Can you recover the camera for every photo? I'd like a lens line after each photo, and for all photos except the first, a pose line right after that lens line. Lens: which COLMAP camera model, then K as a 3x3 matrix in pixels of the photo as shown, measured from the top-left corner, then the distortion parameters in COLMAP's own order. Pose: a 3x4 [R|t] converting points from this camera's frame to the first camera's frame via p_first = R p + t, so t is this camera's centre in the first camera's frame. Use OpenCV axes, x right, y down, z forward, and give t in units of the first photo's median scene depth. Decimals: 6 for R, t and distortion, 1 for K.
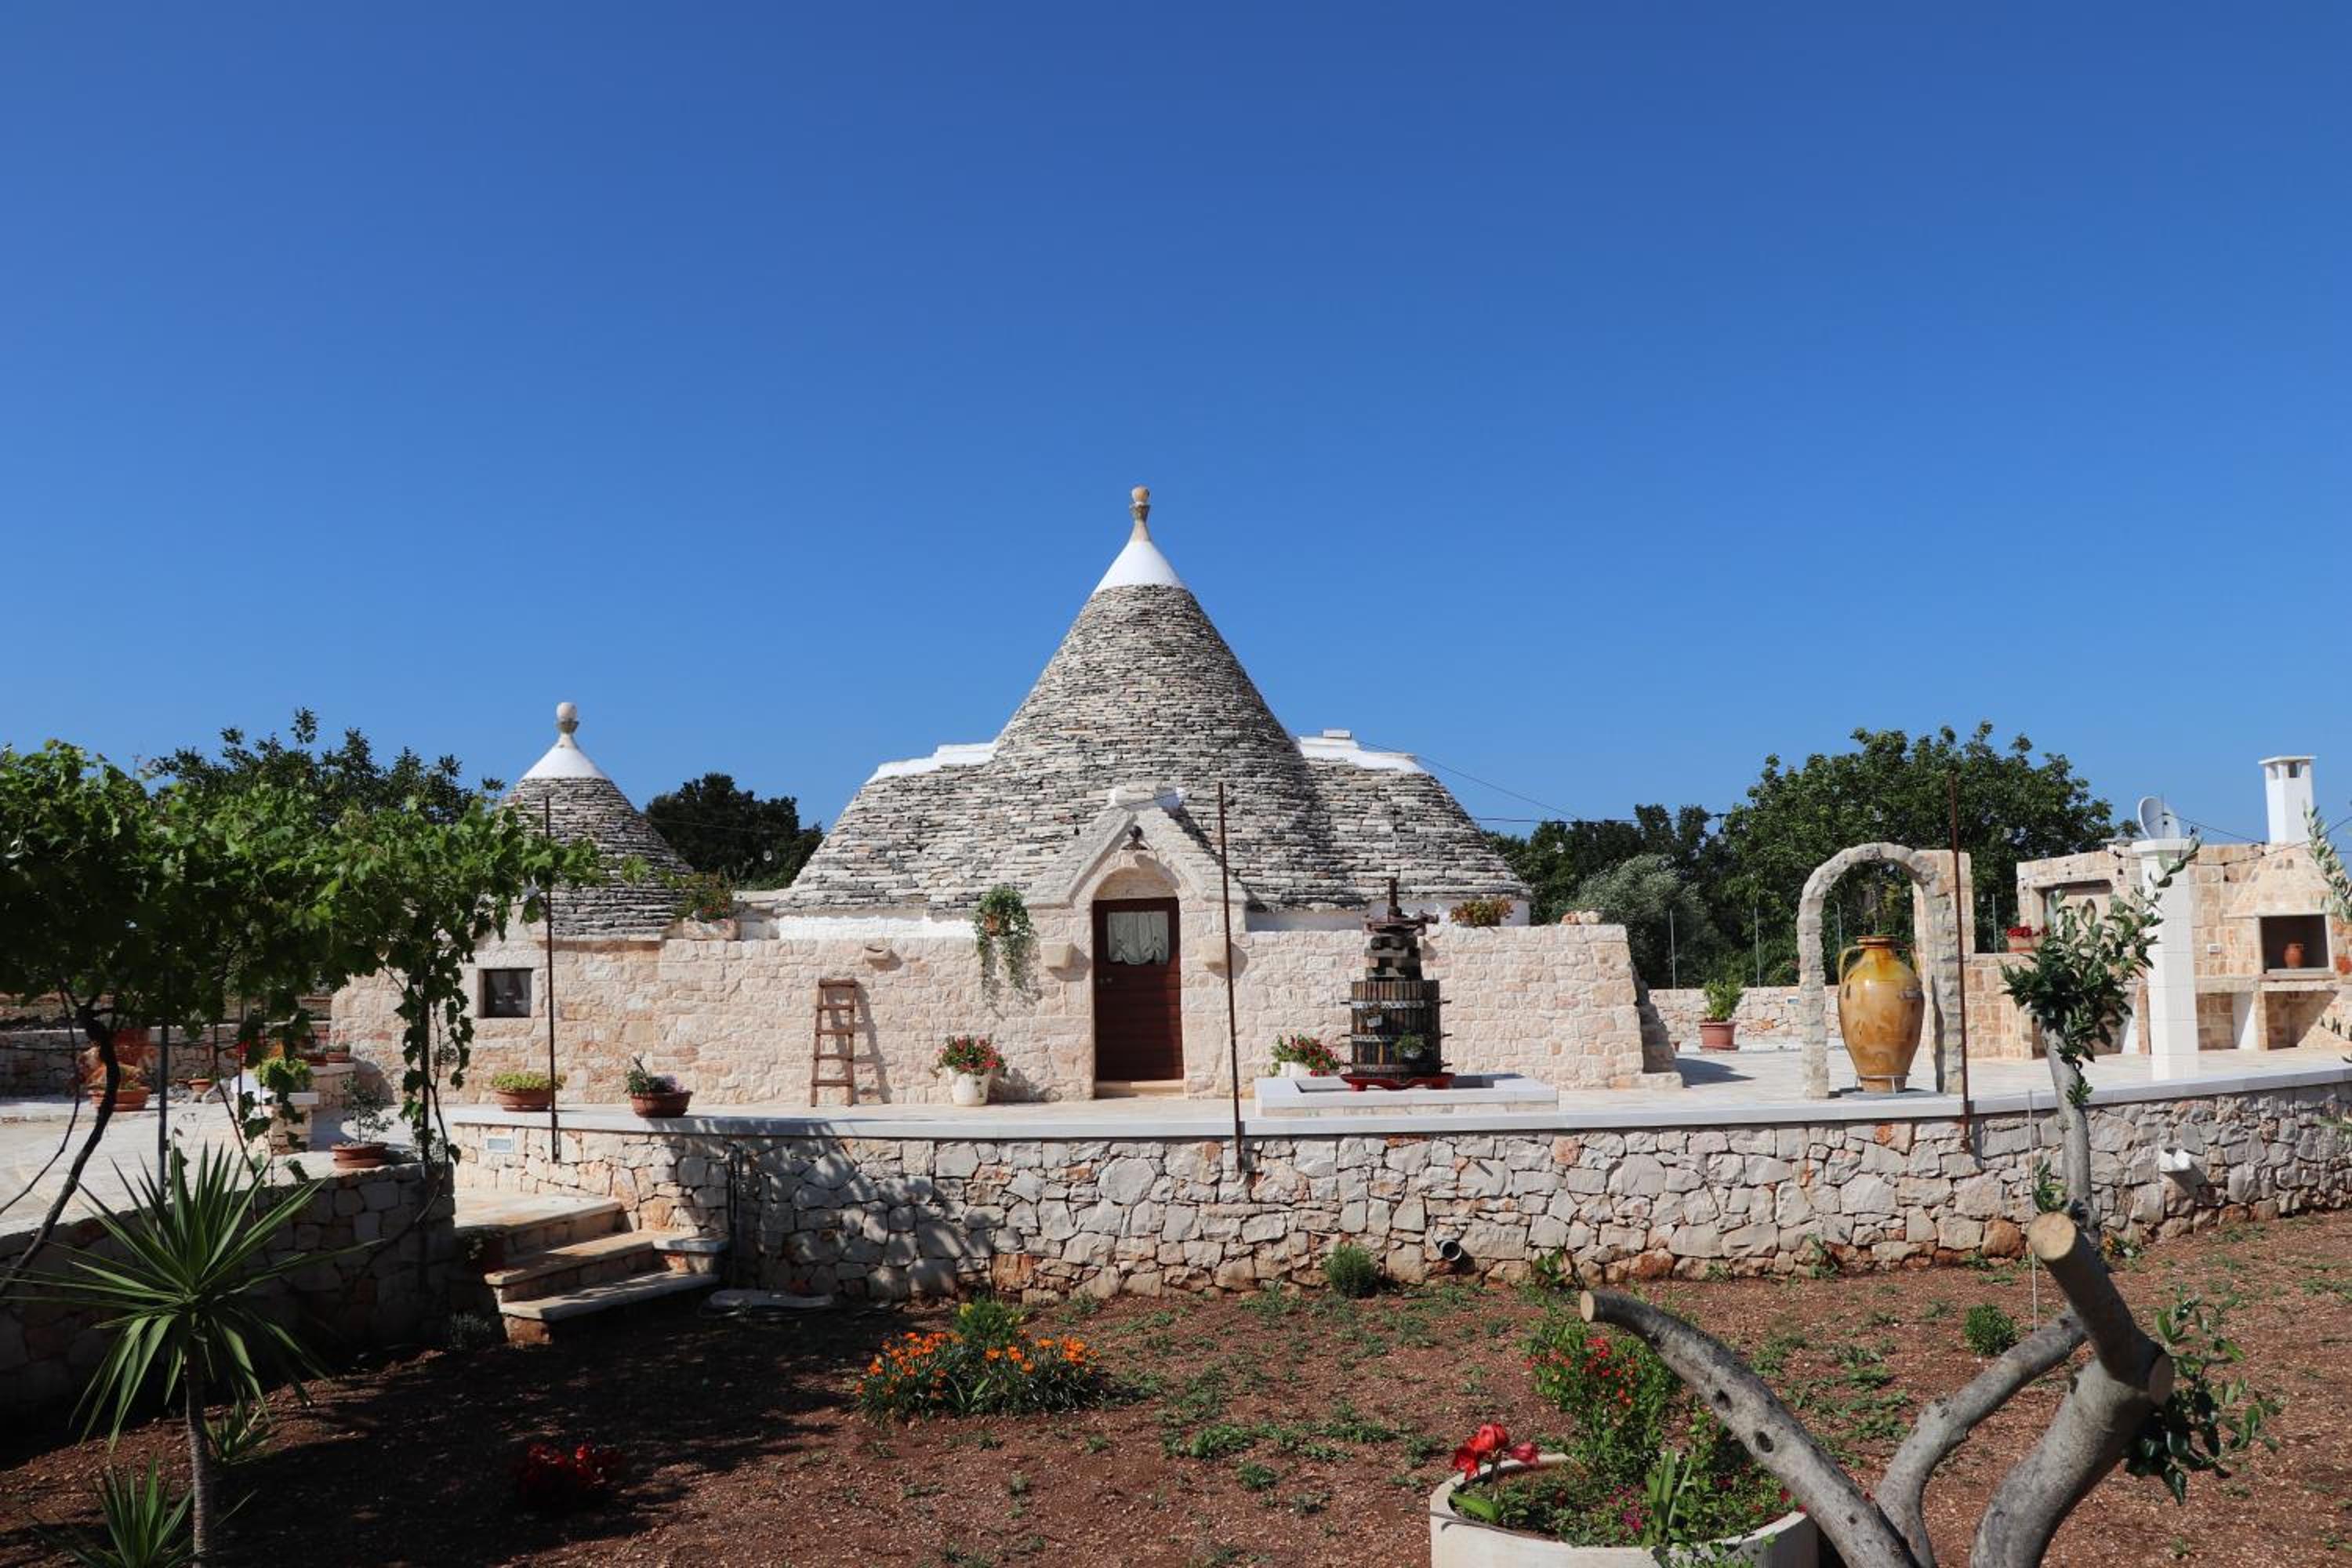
lens RADIAL K [[1941.7, 0, 1171.9], [0, 1941.7, 787.8], [0, 0, 1]] dist [-0.188848, 0.158713]
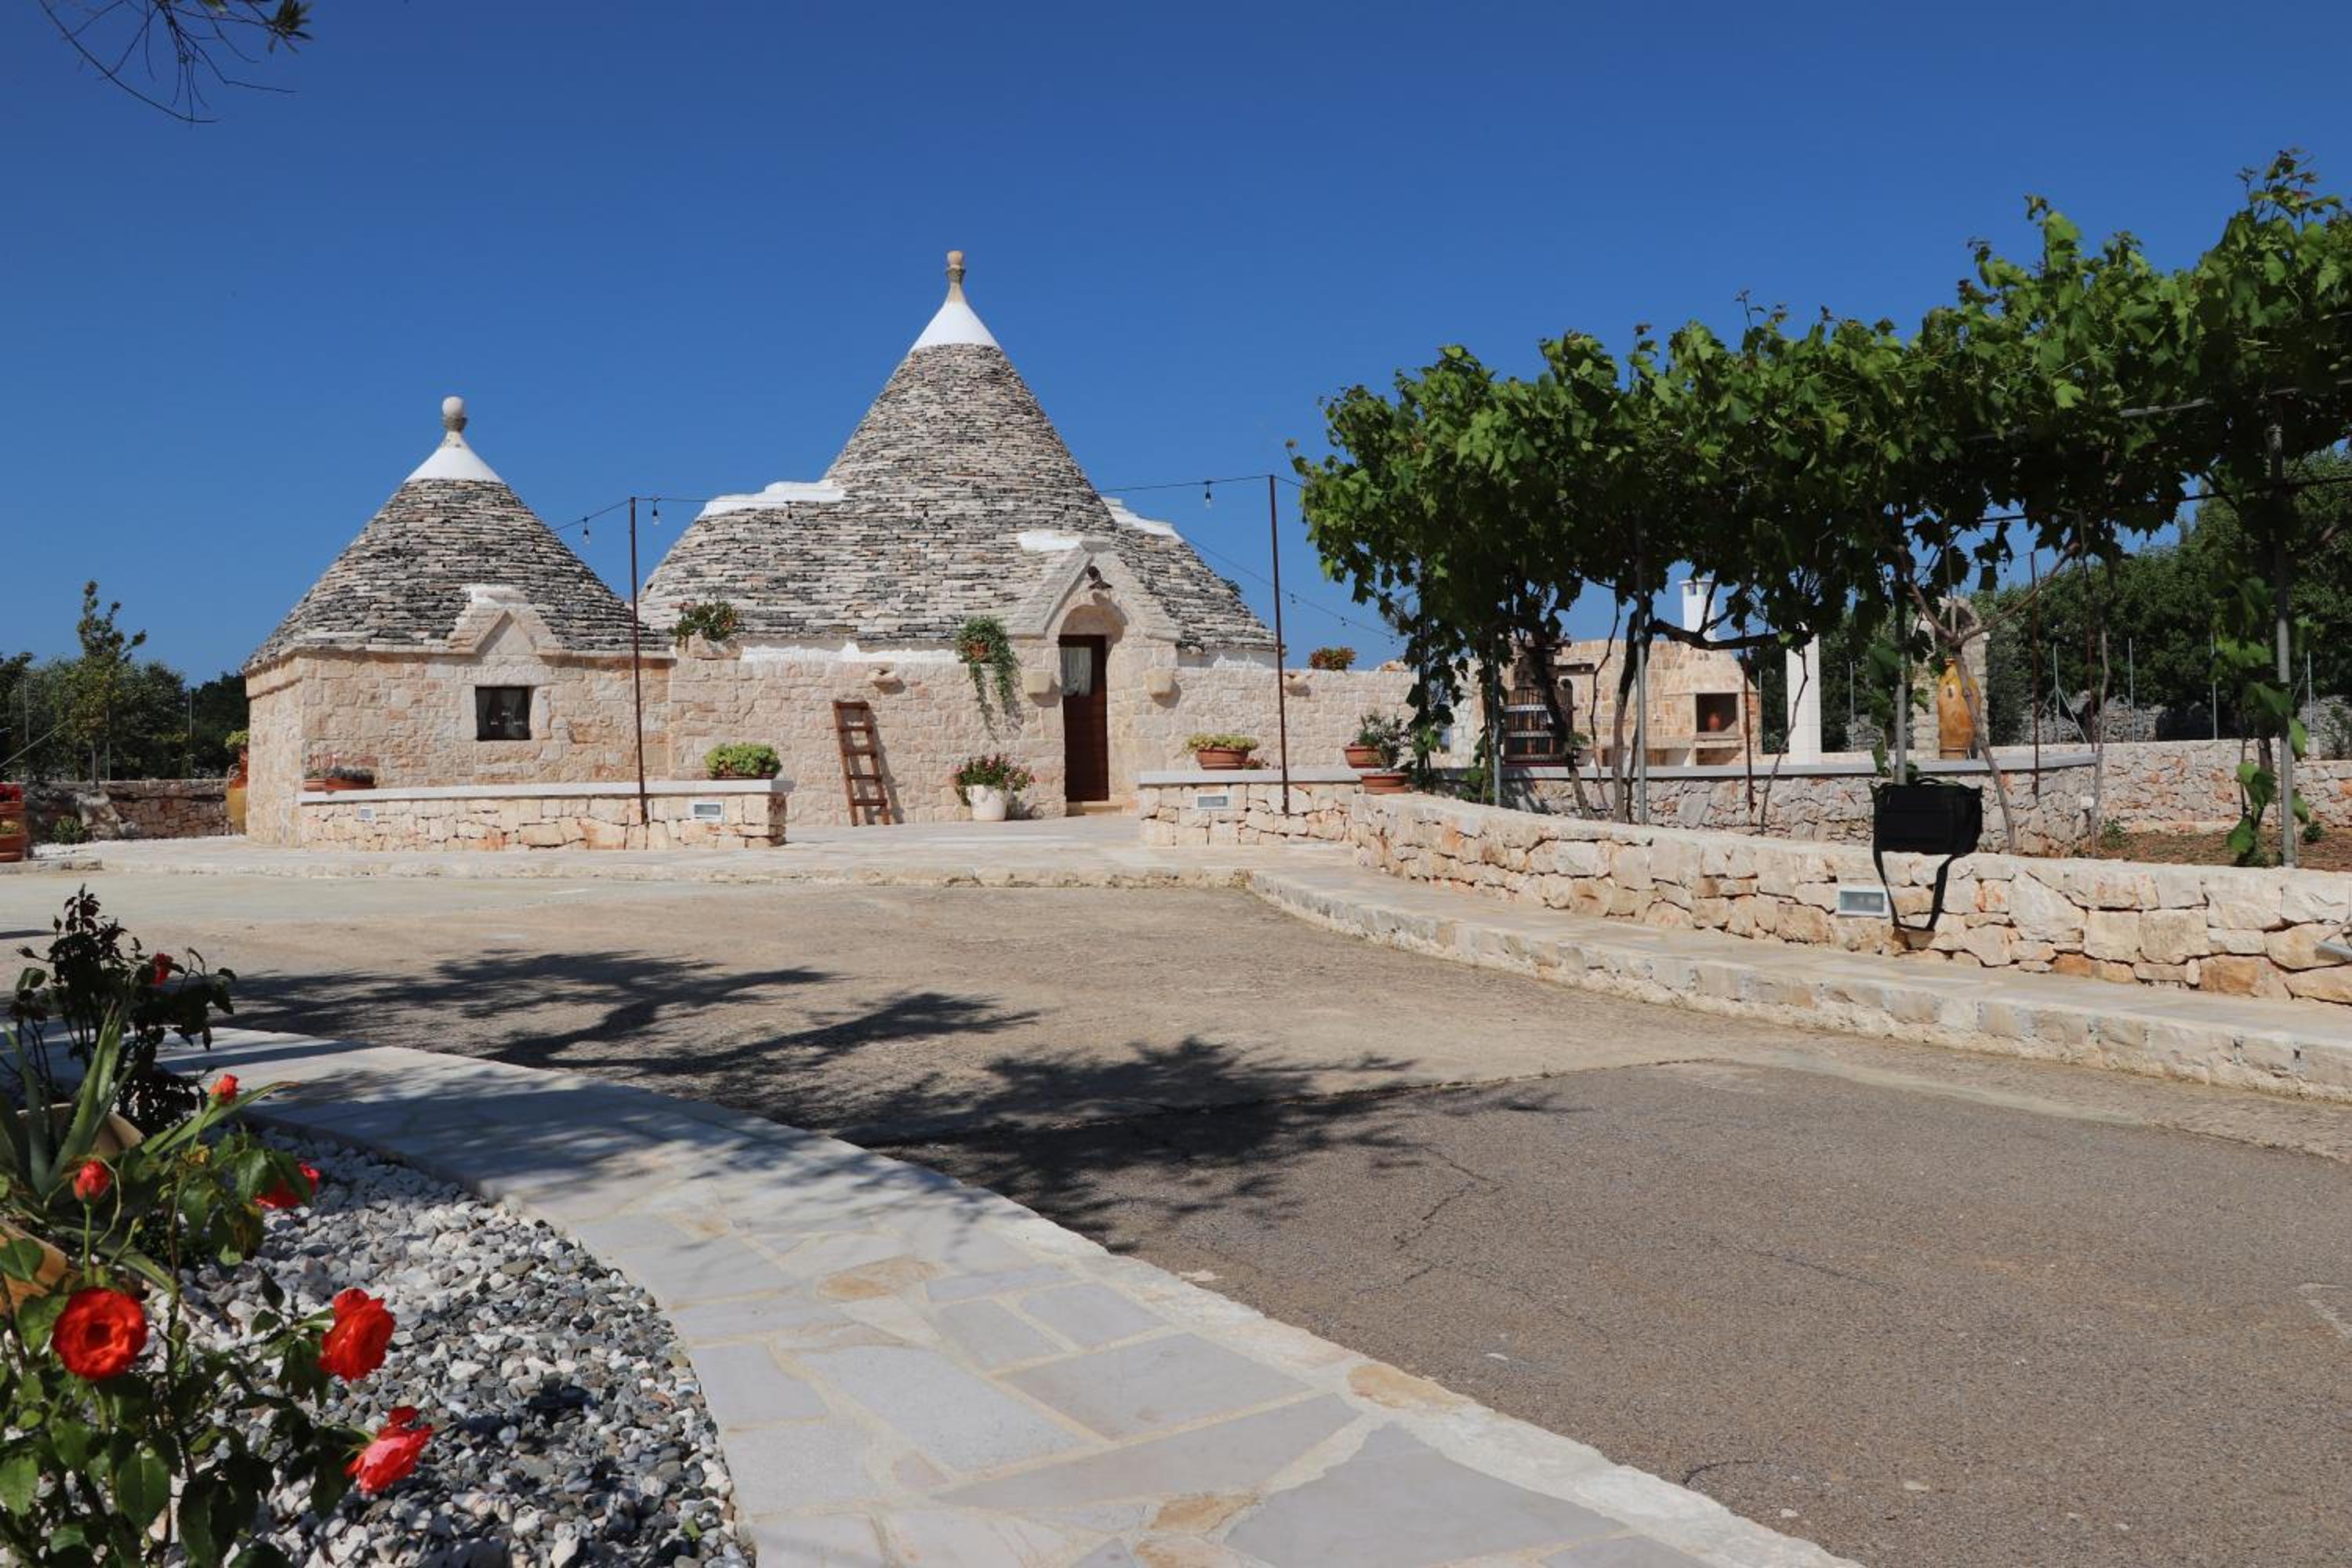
lens RADIAL K [[1945.6, 0, 1176.0], [0, 1945.6, 795.1], [0, 0, 1]] dist [-0.189783, 0.166260]
pose [[0.803800, -0.004128, 0.594885, -0.634496], [-0.047855, 0.996287, 0.071575, 0.067782], [-0.592971, -0.086000, 0.800618, 0.091440]]
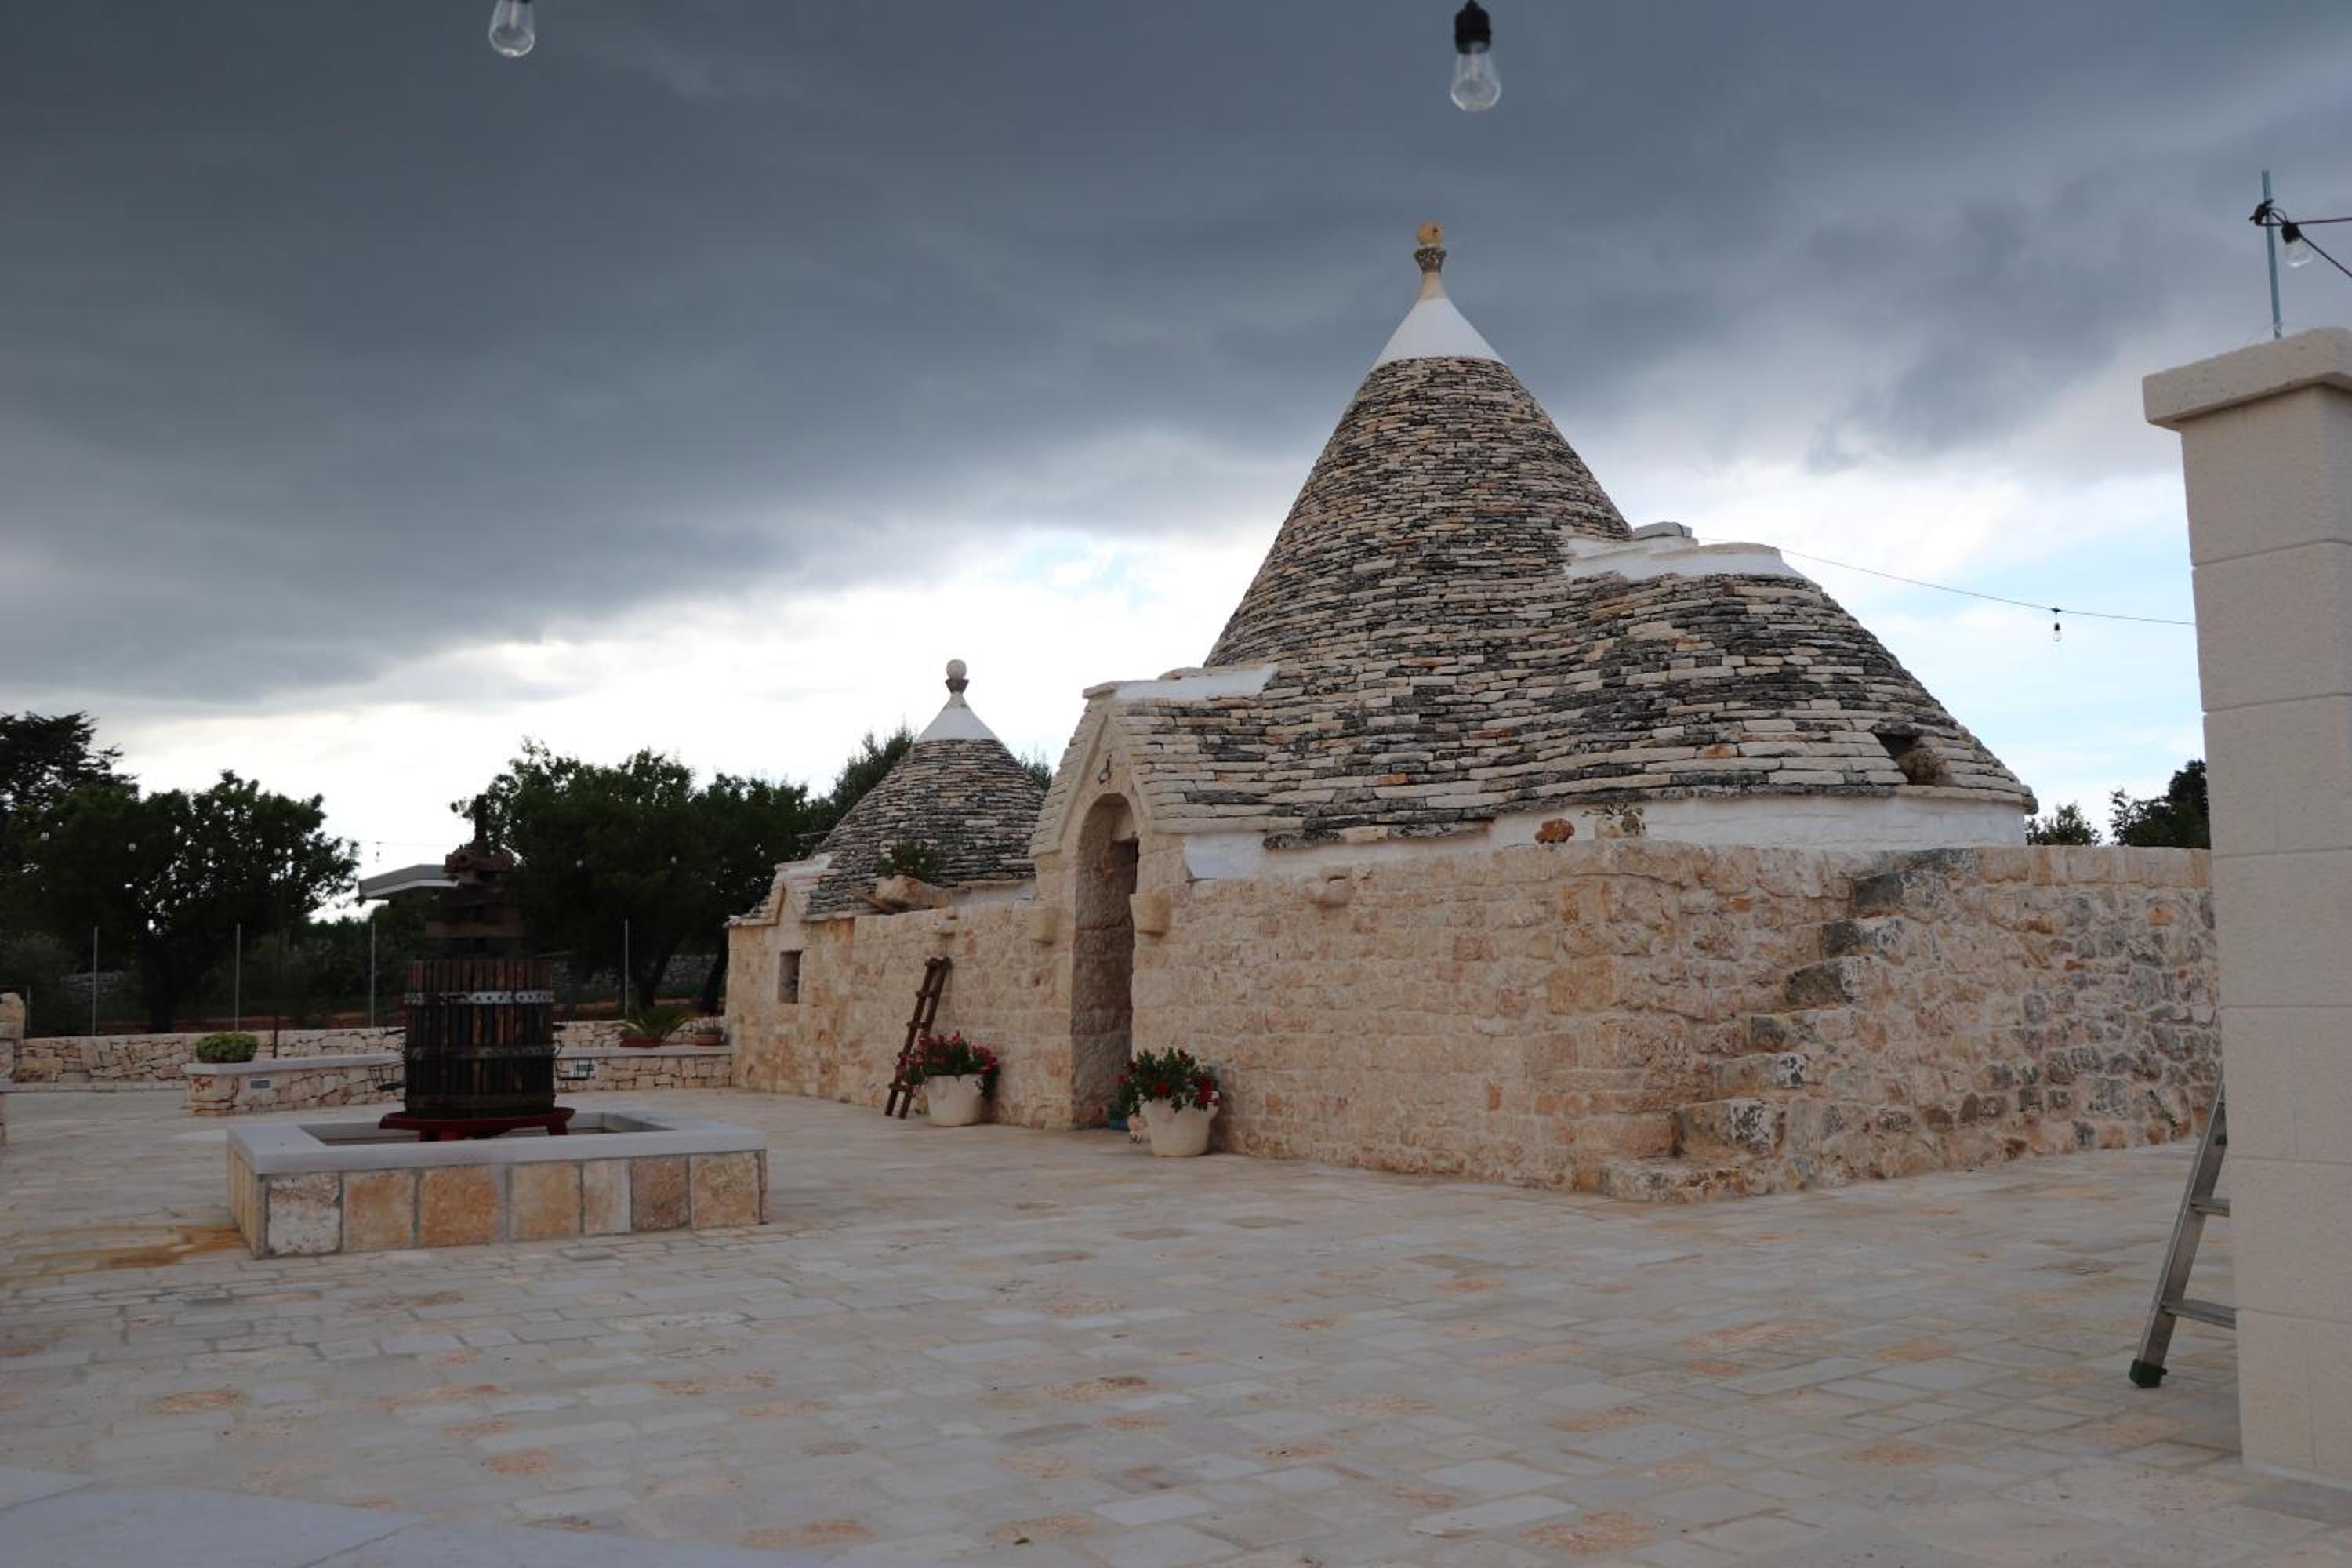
lens RADIAL K [[1917.8, 0, 1180.3], [0, 1917.8, 786.0], [0, 0, 1]] dist [-0.183660, 0.153191]
pose [[0.523891, -0.079621, -0.848056, 0.568551], [0.090177, 0.995211, -0.037730, 0.066738], [0.846999, -0.056709, 0.528562, 0.670948]]
